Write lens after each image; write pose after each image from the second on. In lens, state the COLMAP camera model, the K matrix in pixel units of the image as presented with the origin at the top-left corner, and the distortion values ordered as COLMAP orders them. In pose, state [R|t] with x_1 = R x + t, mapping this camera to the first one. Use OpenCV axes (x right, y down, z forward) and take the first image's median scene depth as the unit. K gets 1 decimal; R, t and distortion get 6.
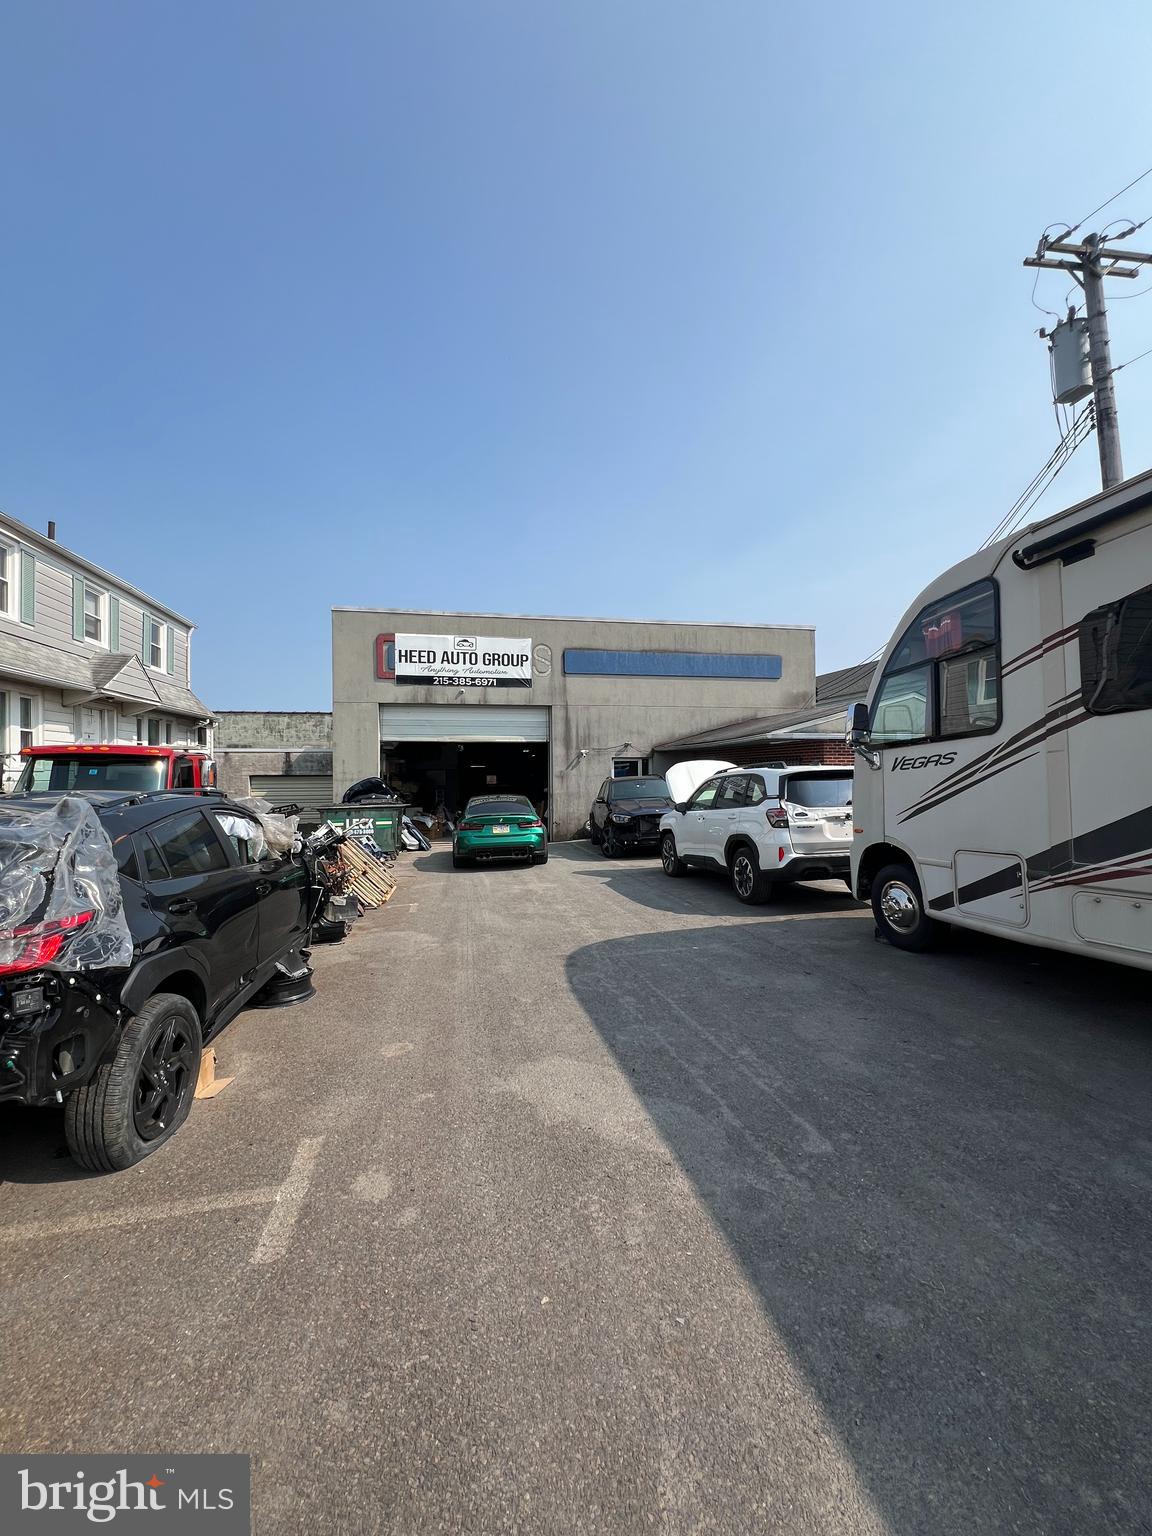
lens RADIAL K [[614.9, 0, 576.6], [0, 614.9, 767.2], [0, 0, 1]] dist [-0.001620, 0.000694]
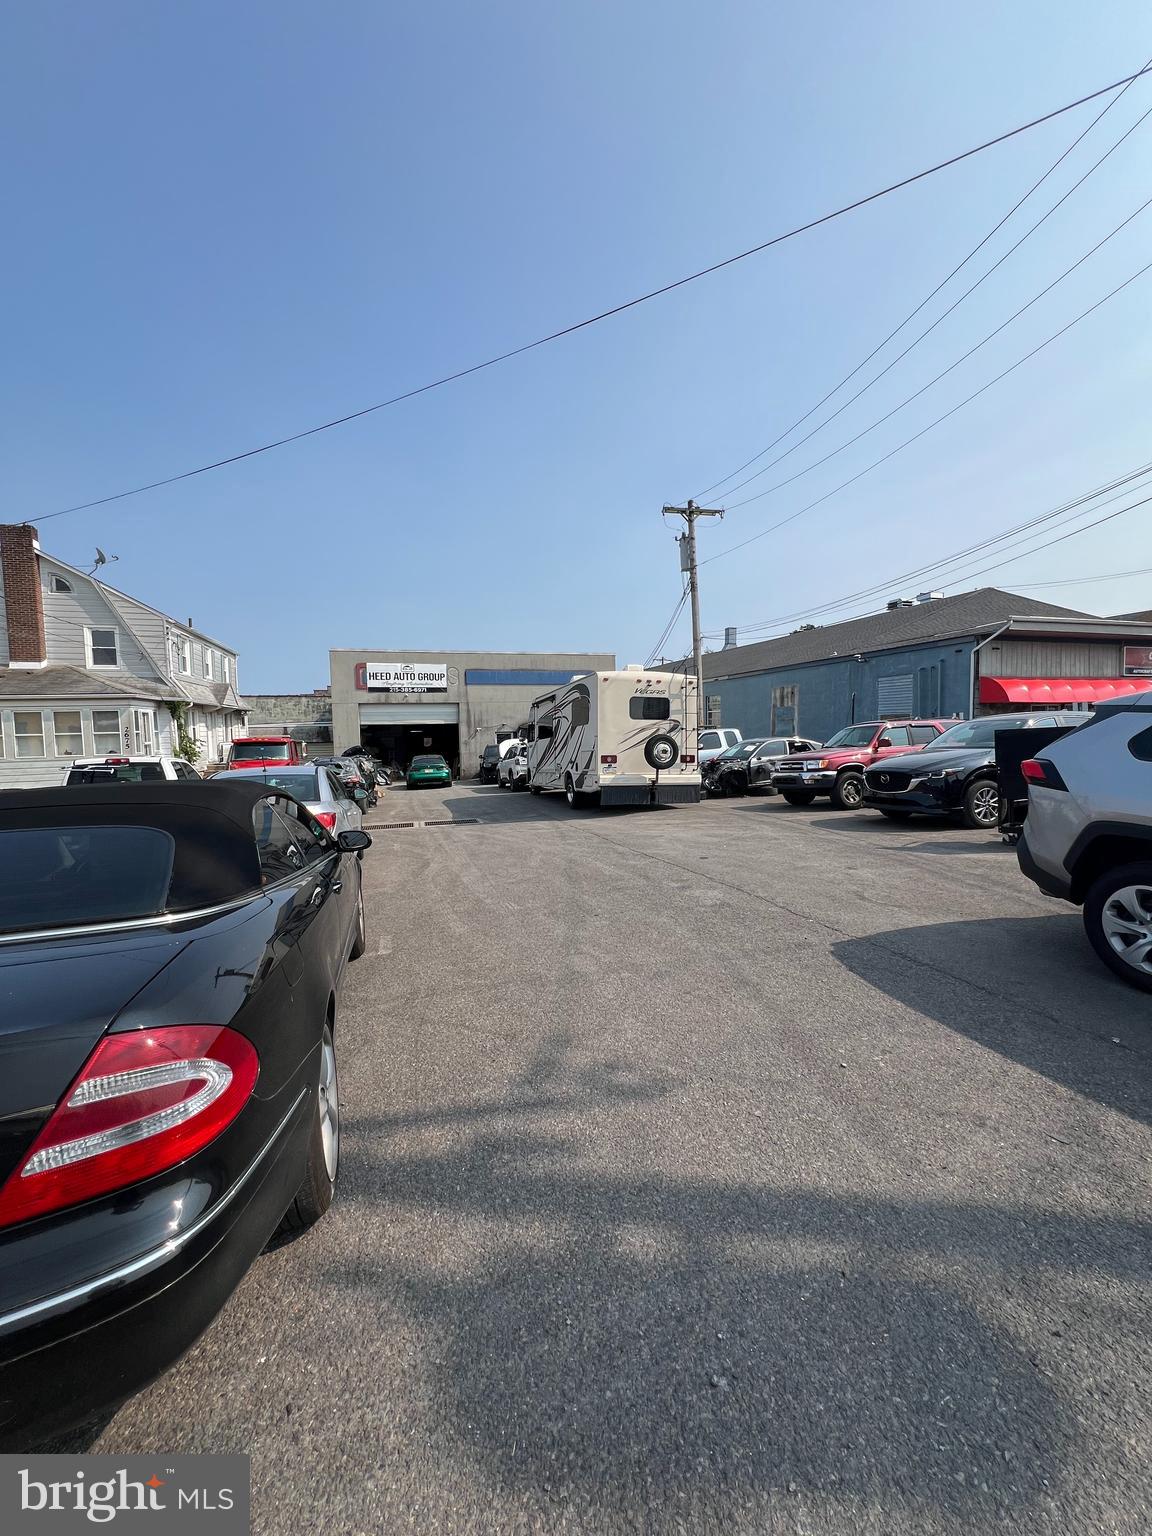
lens RADIAL K [[614.9, 0, 575.3], [0, 614.9, 770.5], [0, 0, 1]] dist [-0.001620, 0.000694]
pose [[0.995675, -0.017366, 0.091262, 0.129111], [0.010203, 0.996872, 0.078370, -0.043286], [-0.092337, -0.077100, 0.992738, -0.800998]]
